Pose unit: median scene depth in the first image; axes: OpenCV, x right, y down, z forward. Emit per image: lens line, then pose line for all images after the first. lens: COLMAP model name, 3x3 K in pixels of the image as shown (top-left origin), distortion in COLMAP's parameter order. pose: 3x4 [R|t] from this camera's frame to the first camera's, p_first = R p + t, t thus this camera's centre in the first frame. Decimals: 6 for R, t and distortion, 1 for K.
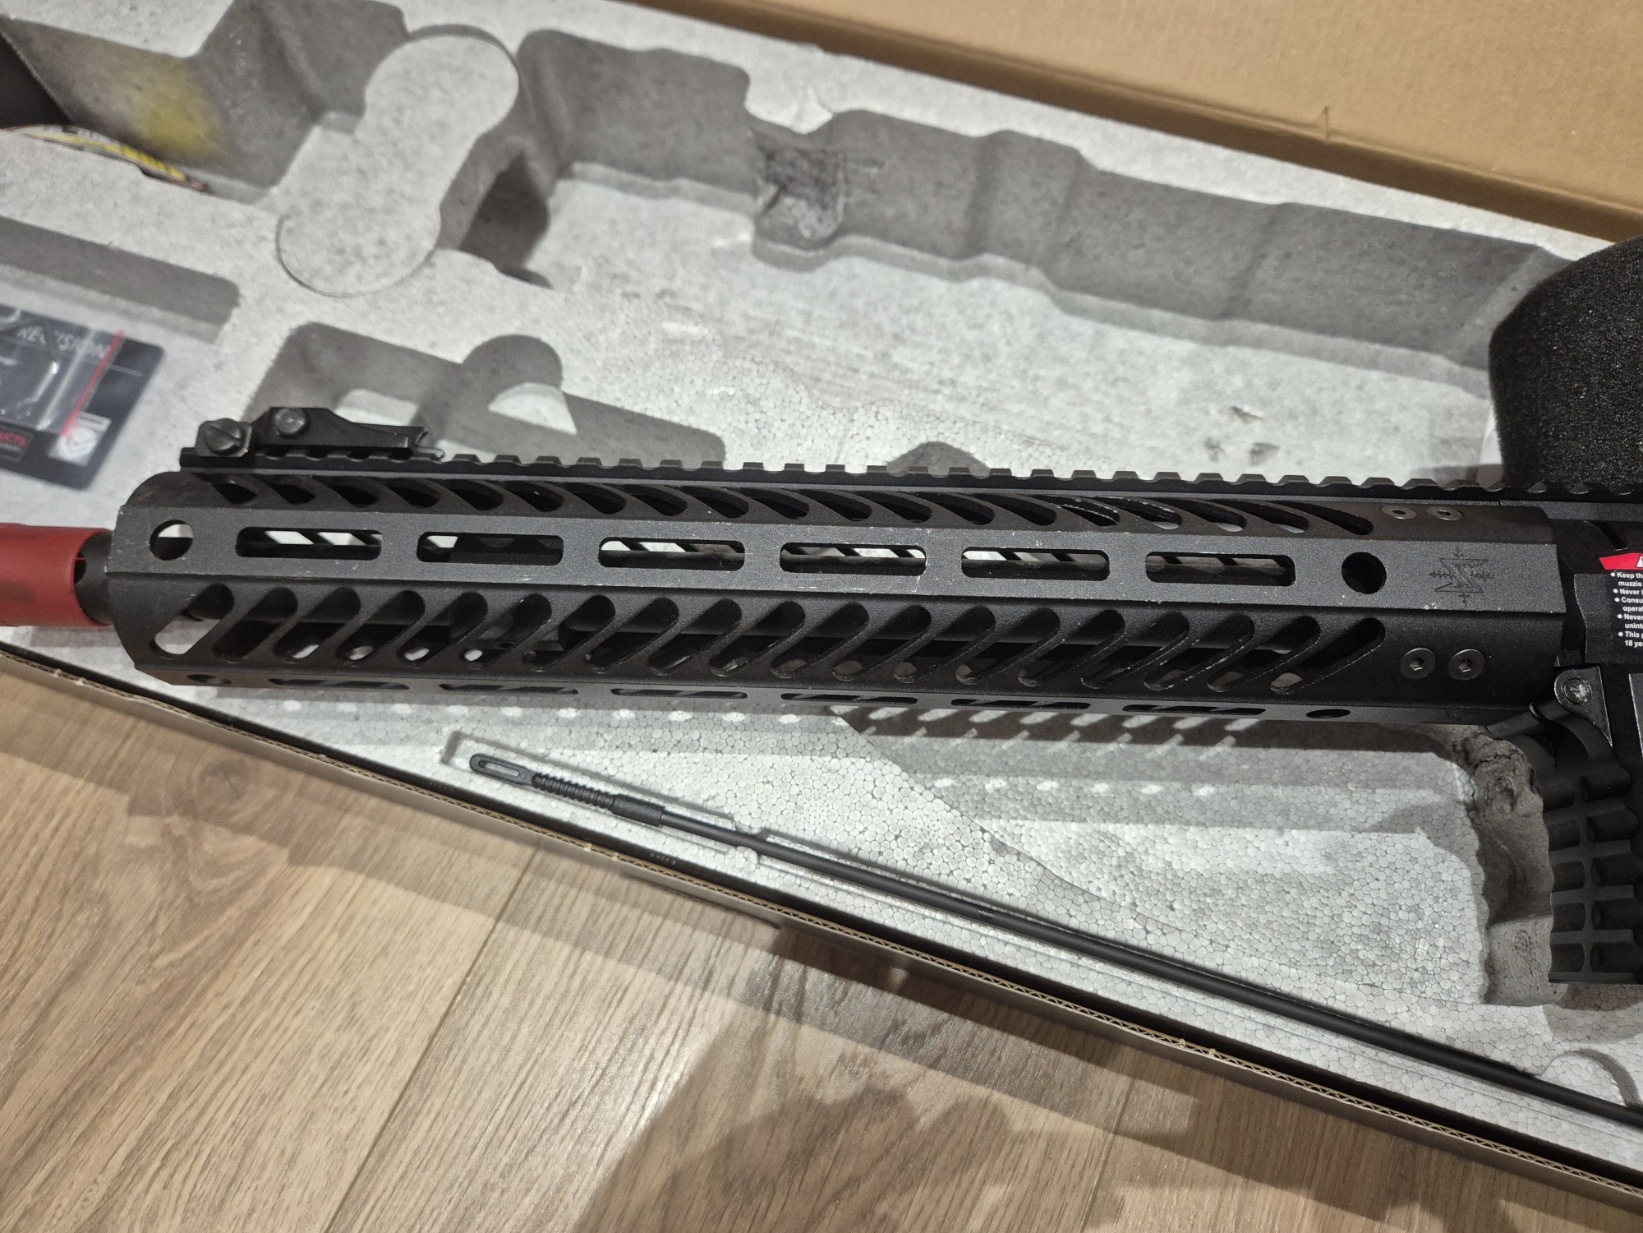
lens RADIAL K [[1139.6, 0, 827.8], [0, 1139.6, 606.7], [0, 0, 1]] dist [0.025148, -0.042986]
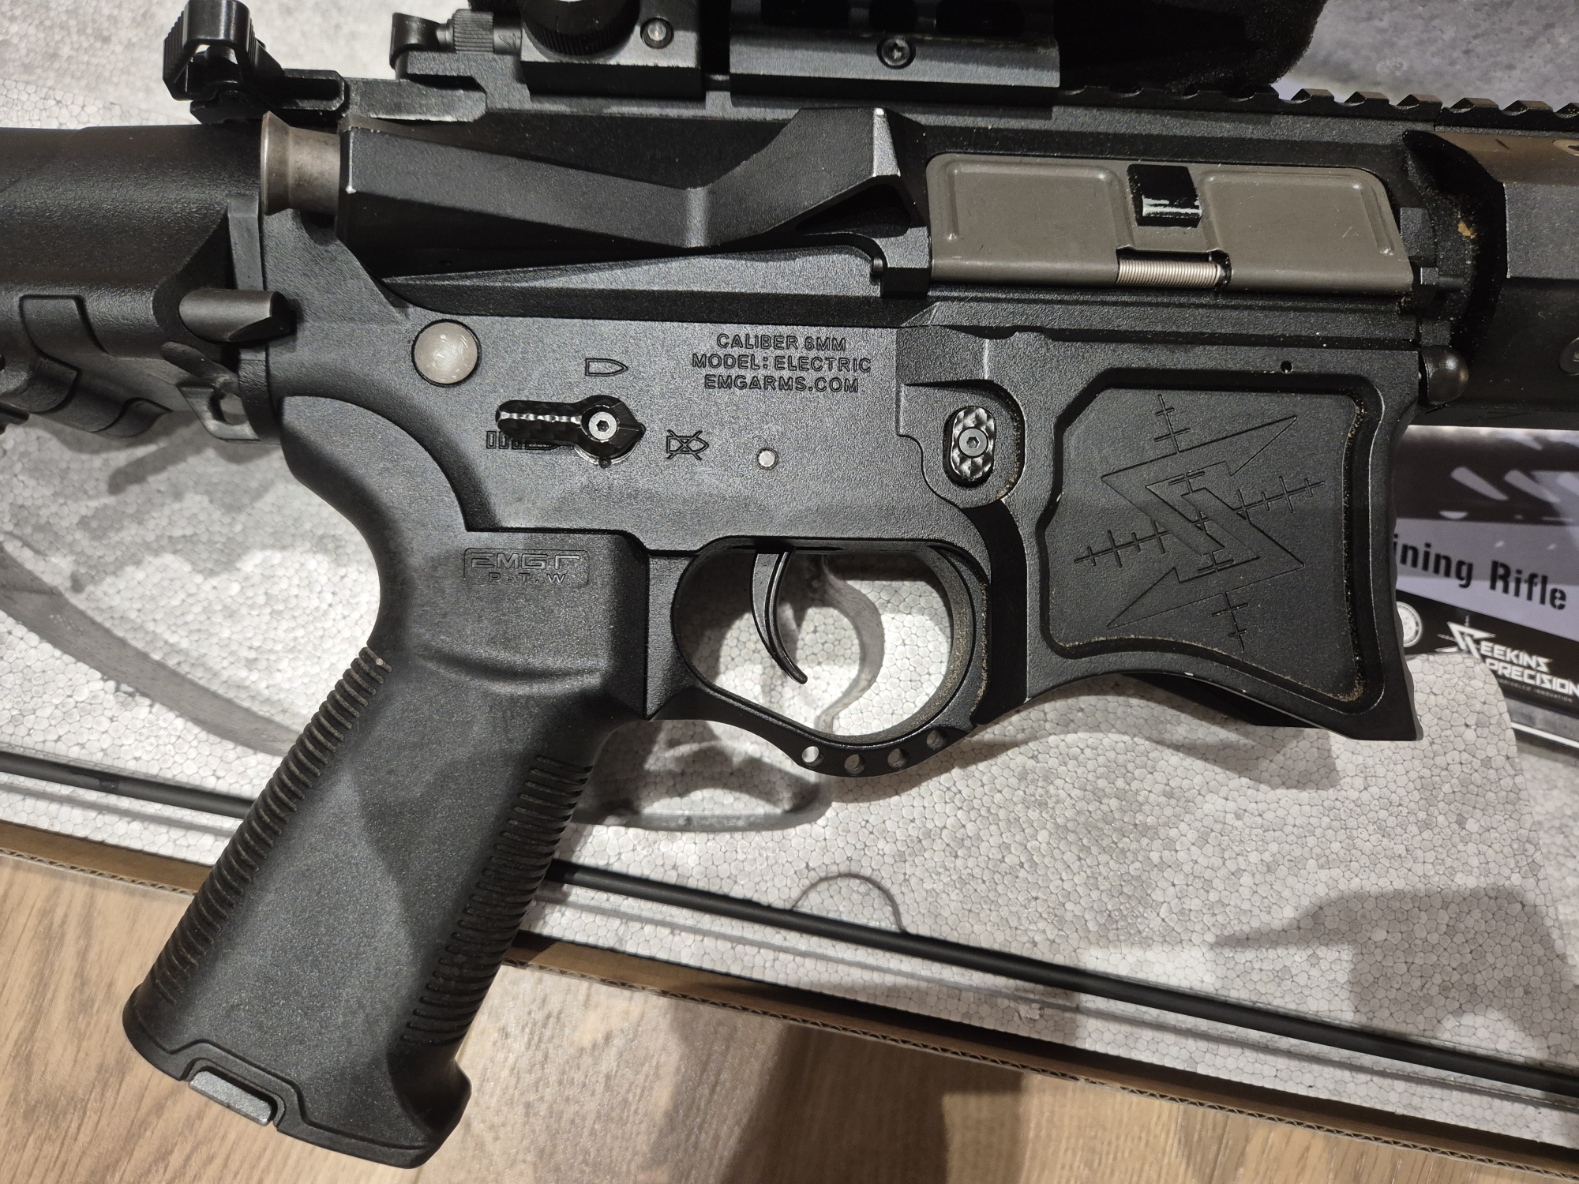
lens RADIAL K [[1095.2, 0, 795.9], [0, 1095.2, 606.2], [0, 0, 1]] dist [0.025148, -0.042986]
pose [[0.992080, -0.091970, 0.085551, 0.435632], [0.067149, 0.963925, 0.257566, -0.006744], [-0.106153, -0.249781, 0.962466, 0.210504]]
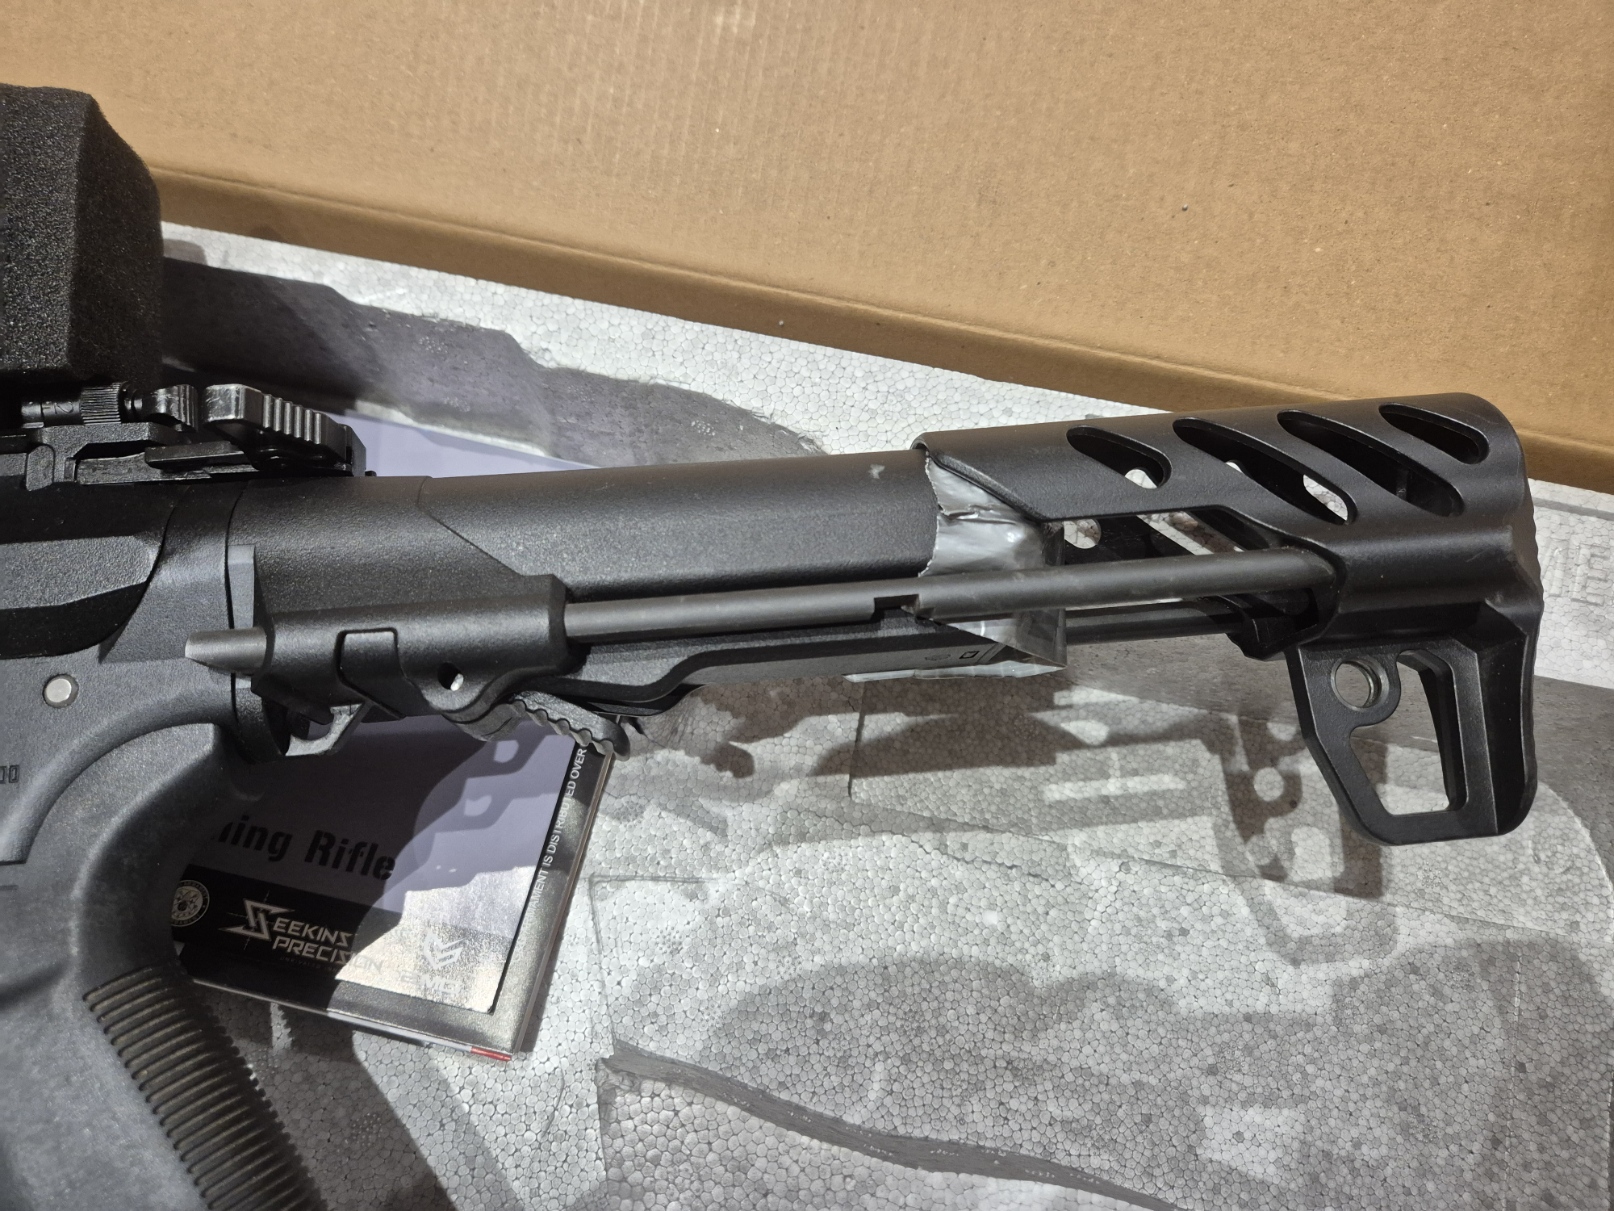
lens RADIAL K [[1119.5, 0, 804.9], [0, 1119.5, 600.6], [0, 0, 1]] dist [0.025148, -0.042986]
pose [[0.984138, -0.104233, 0.143552, 1.245132], [0.098580, 0.994067, 0.045960, 0.034589], [-0.147491, -0.031080, 0.988575, 0.095098]]
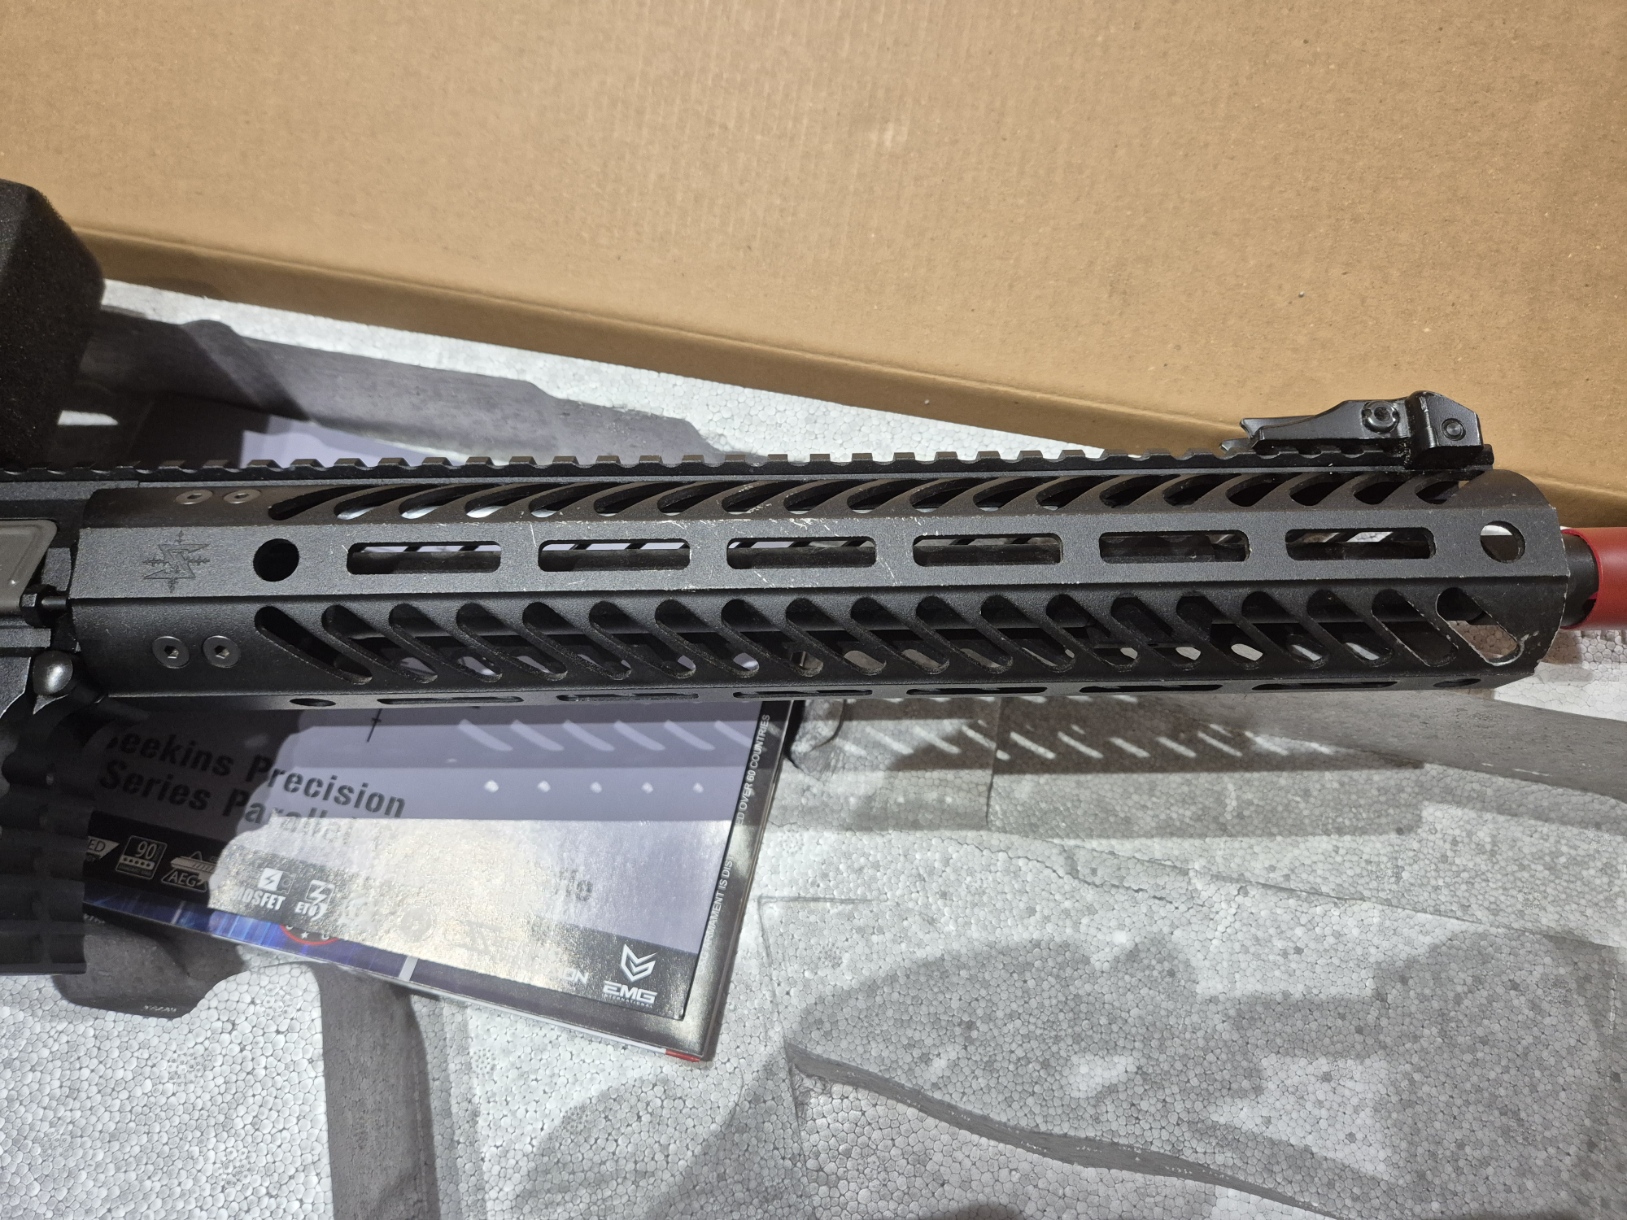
lens RADIAL K [[1128.5, 0, 810.1], [0, 1128.5, 599.0], [0, 0, 1]] dist [0.025148, -0.042986]
pose [[0.989216, -0.115125, 0.090546, 1.171578], [0.110165, 0.992219, 0.058007, -0.036841], [-0.096519, -0.047406, 0.994202, 0.005961]]
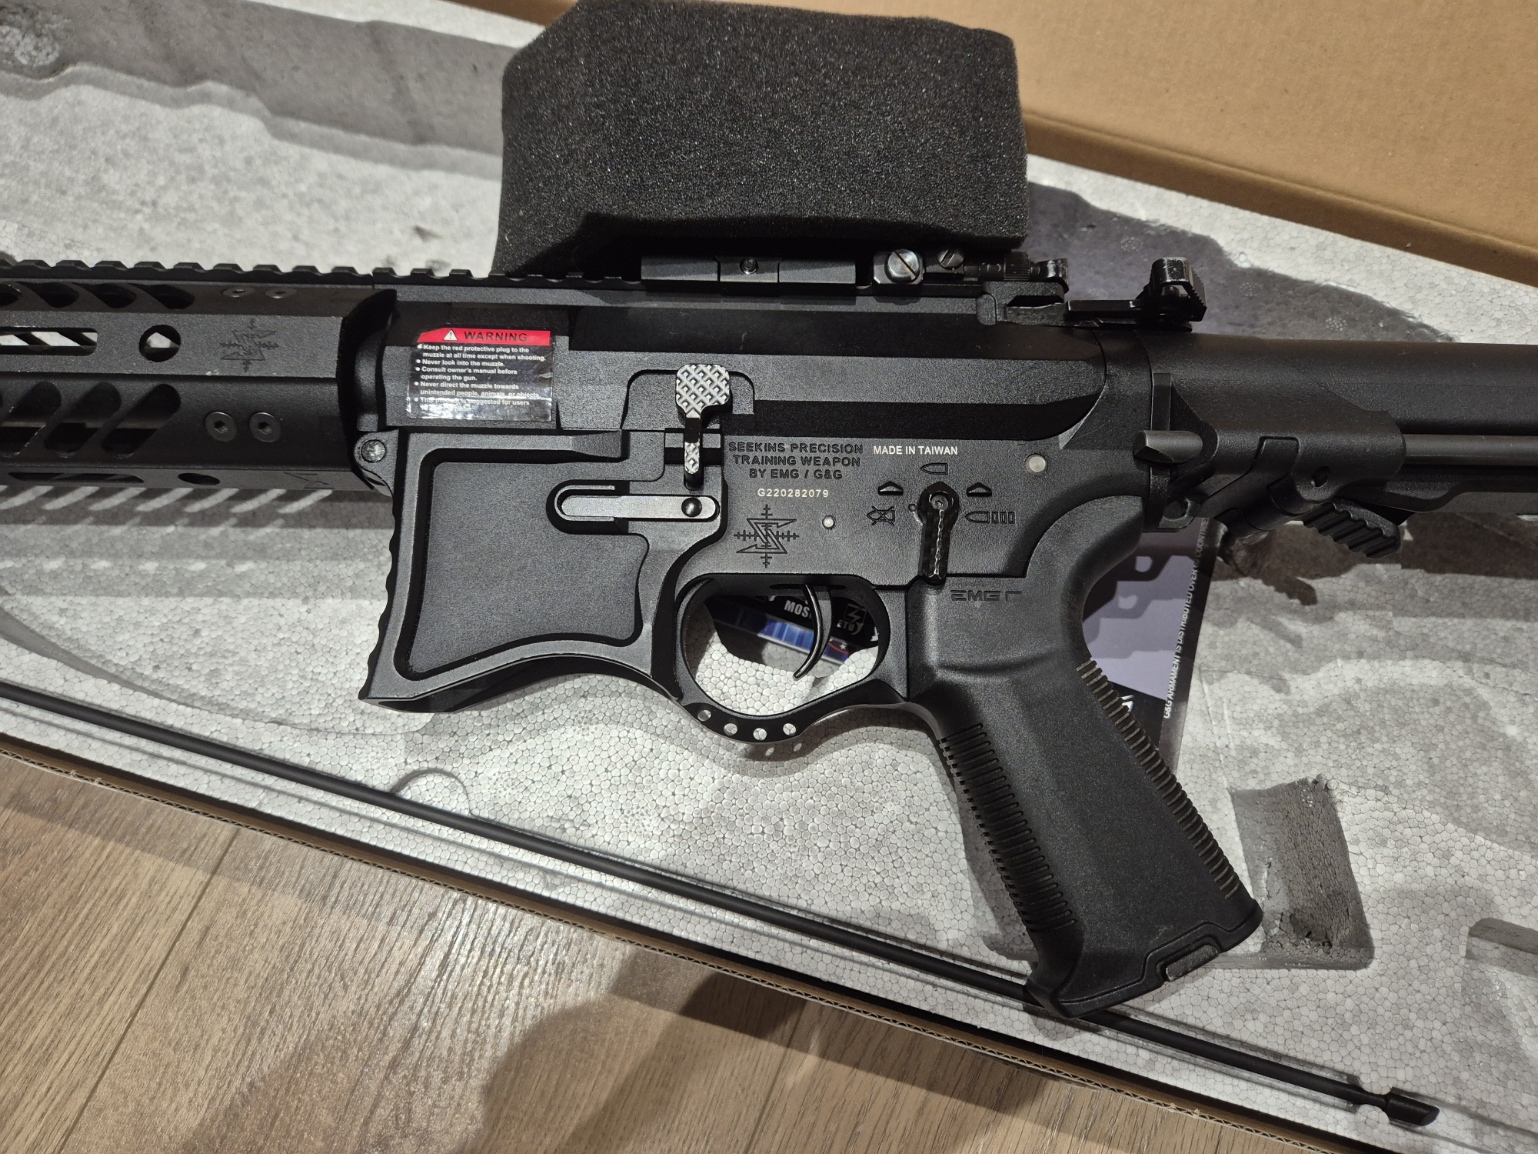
lens RADIAL K [[1066.8, 0, 773.0], [0, 1066.8, 577.8], [0, 0, 1]] dist [0.025148, -0.042986]
pose [[0.997831, -0.018721, 0.063111, 0.708945], [0.013186, 0.996120, 0.087014, 0.081095], [-0.064495, -0.085993, 0.994206, -0.057183]]
